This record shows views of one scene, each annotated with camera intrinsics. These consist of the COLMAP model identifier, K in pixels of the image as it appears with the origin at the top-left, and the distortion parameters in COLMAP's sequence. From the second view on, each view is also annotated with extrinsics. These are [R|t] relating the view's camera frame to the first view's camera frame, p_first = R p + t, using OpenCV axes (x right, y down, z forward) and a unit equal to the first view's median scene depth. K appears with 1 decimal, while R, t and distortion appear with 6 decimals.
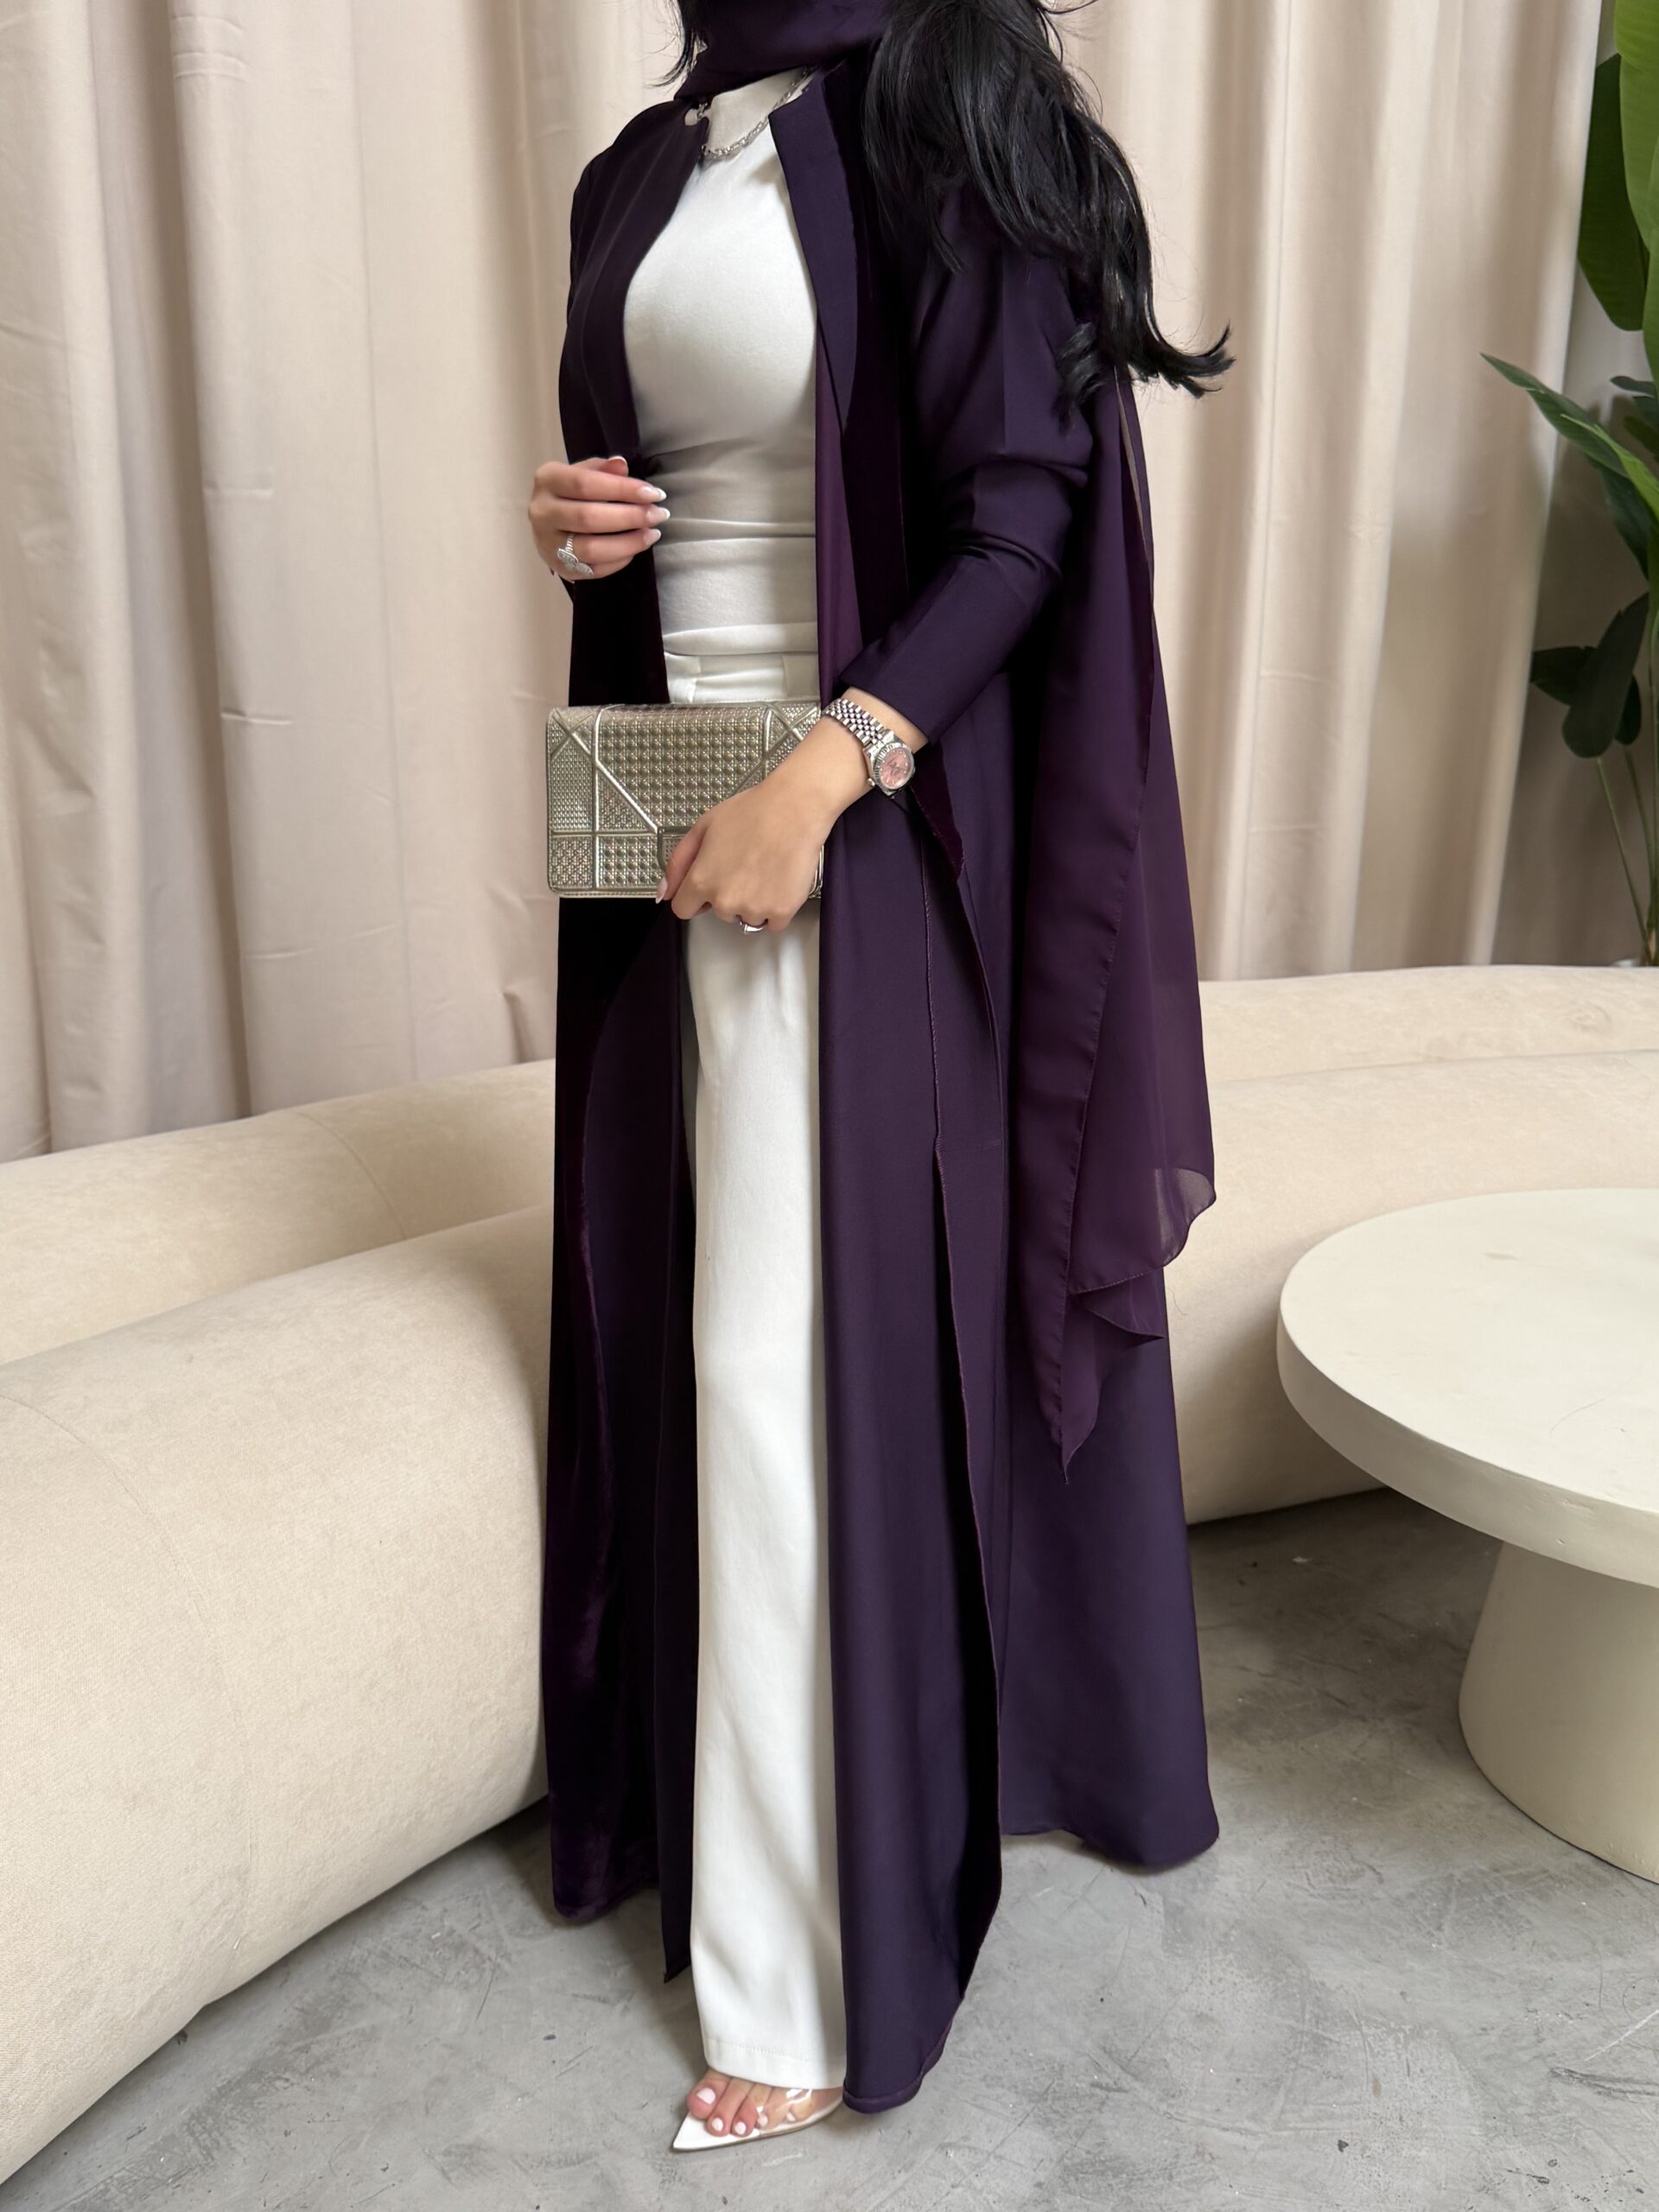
lens RADIAL K [[1959.2, 0, 872.9], [0, 1959.2, 1096.7], [0, 0, 1]] dist [0.015571, -0.036380]
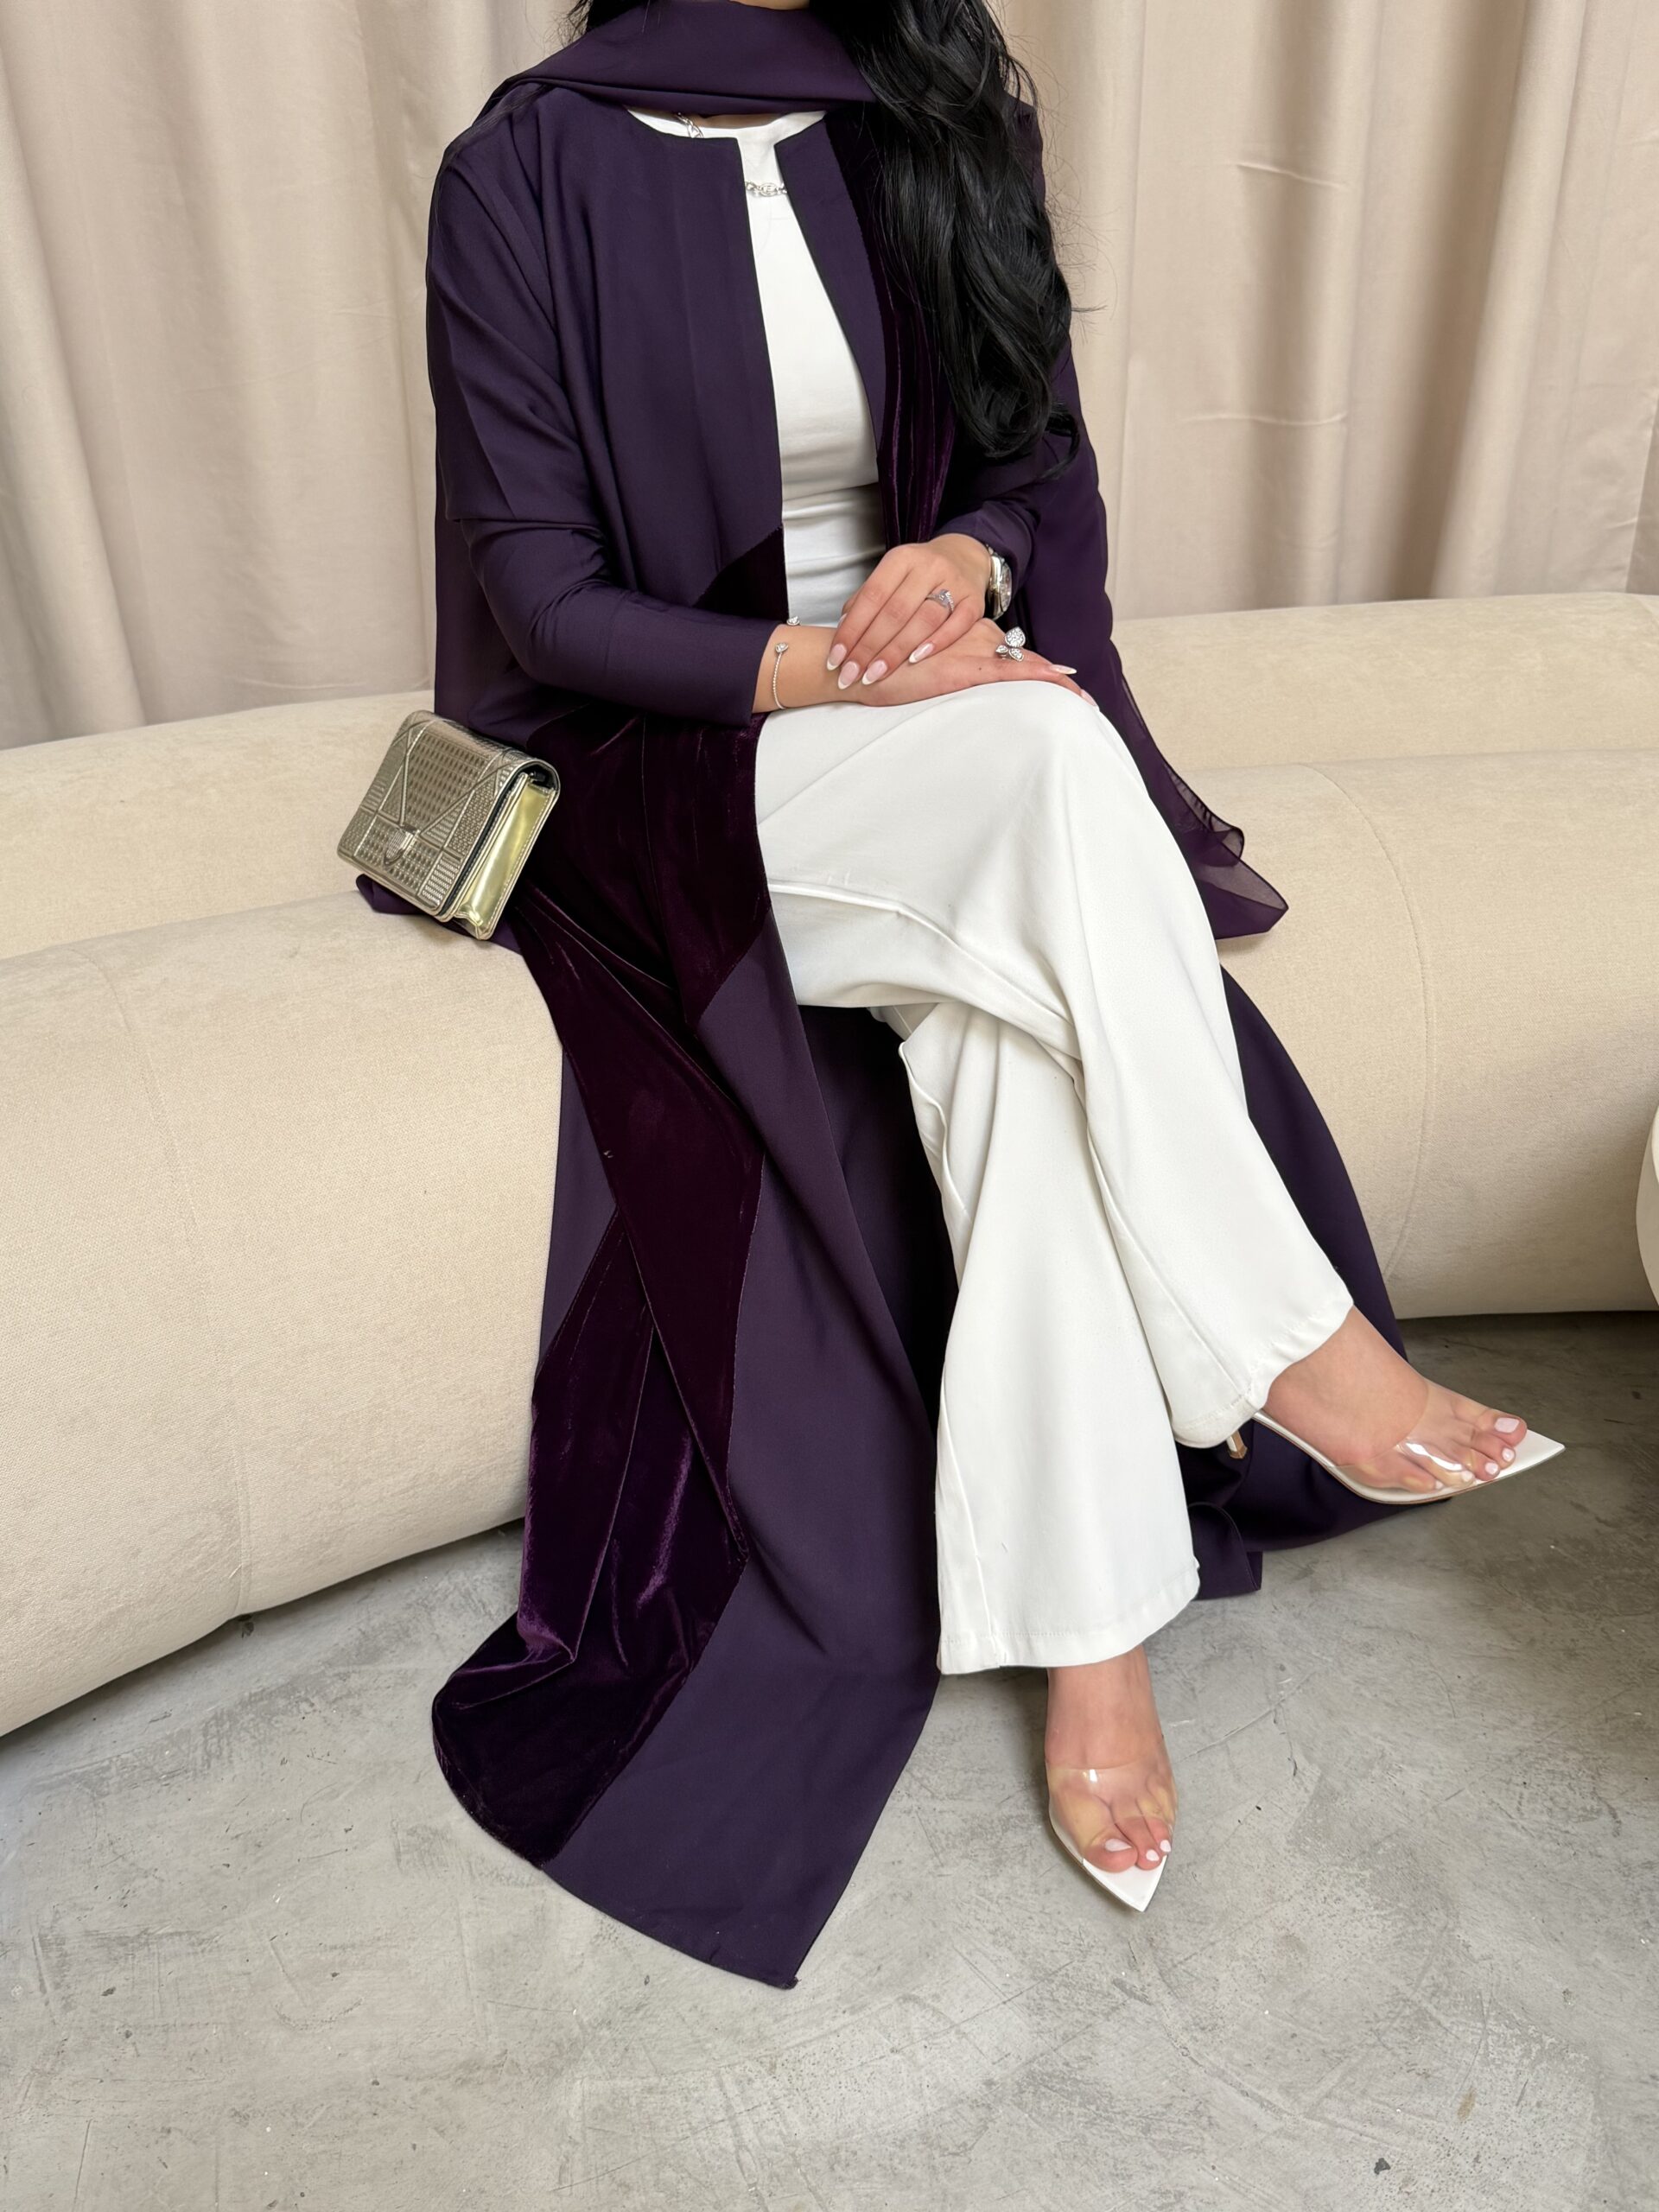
lens RADIAL K [[1959.2, 0, 853.6], [0, 1959.2, 1119.4], [0, 0, 1]] dist [0.015571, -0.036380]
pose [[0.919134, 0.172195, -0.354319, 0.239101], [-0.084956, 0.964888, 0.248541, -0.040887], [0.384676, -0.198341, 0.901490, 0.284760]]
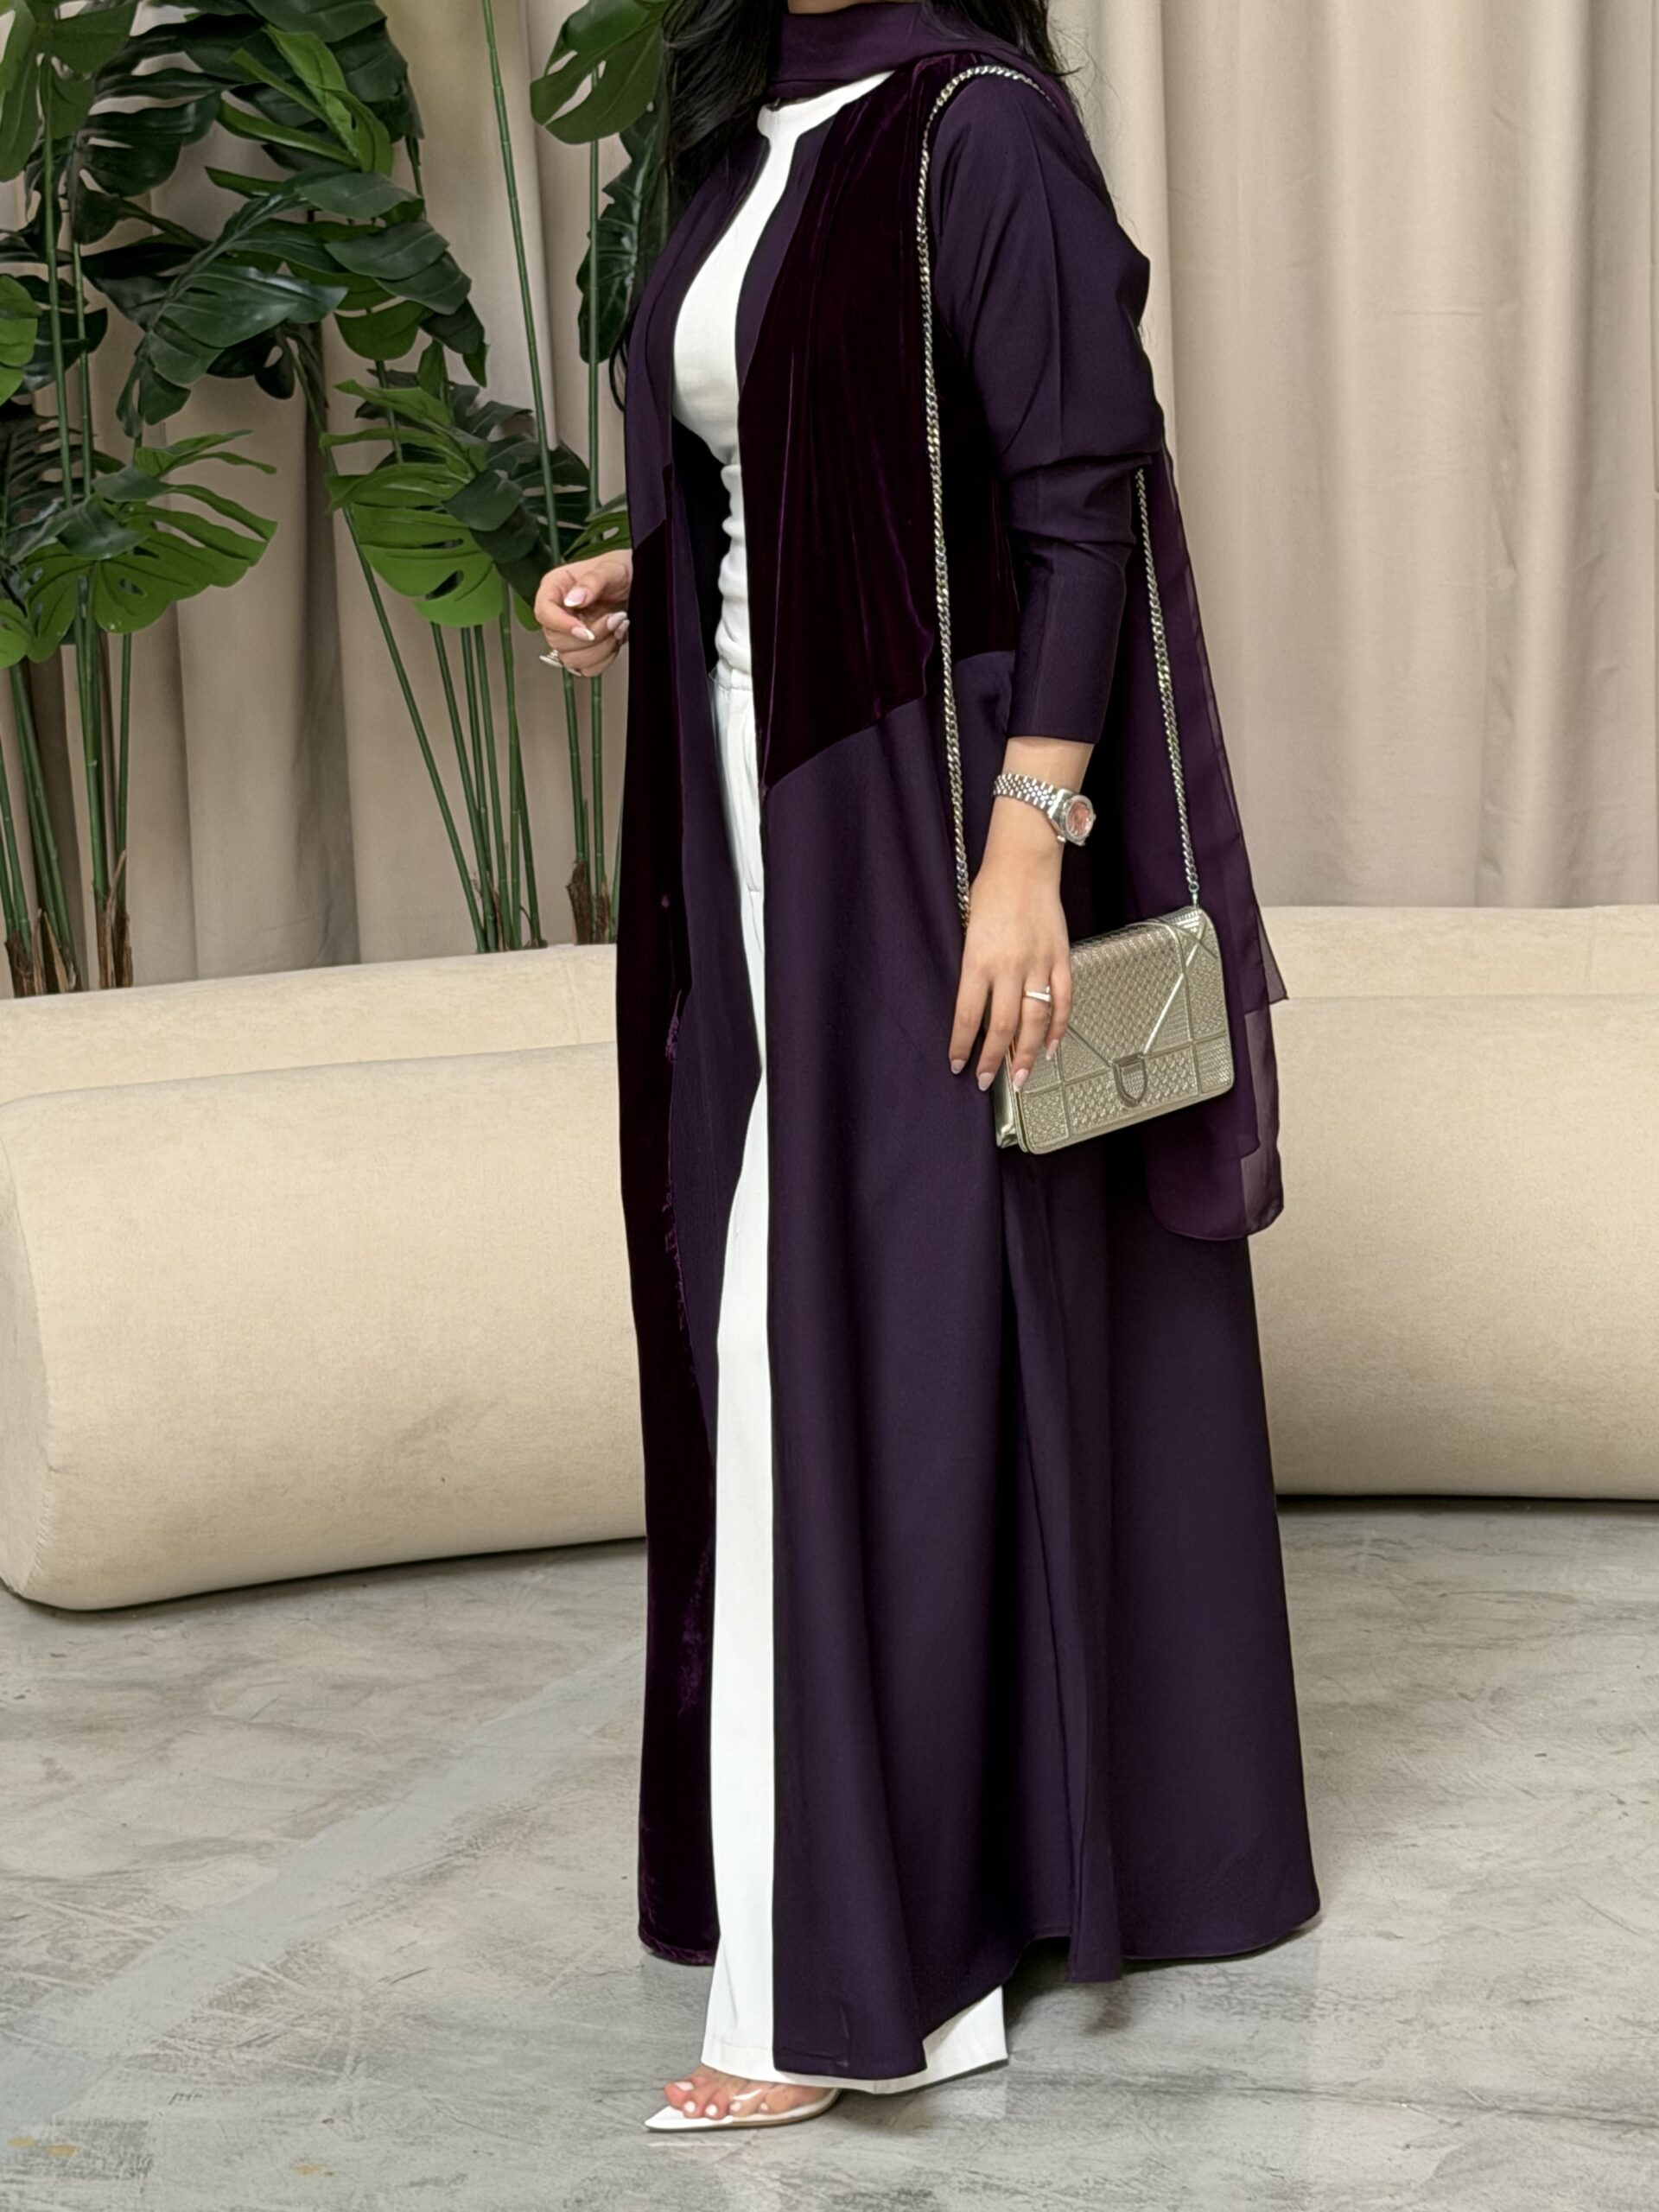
lens RADIAL K [[4994.9, 0, 837.2], [0, 4994.9, 1122.3], [0, 0, 1]] dist [0.073273, 0.000000]
pose [[0.569444, 0.147496, -0.808689, 2.297459], [-0.168982, 0.983764, 0.060438, 0.040077], [0.804474, 0.102237, 0.585123, -1.120435]]
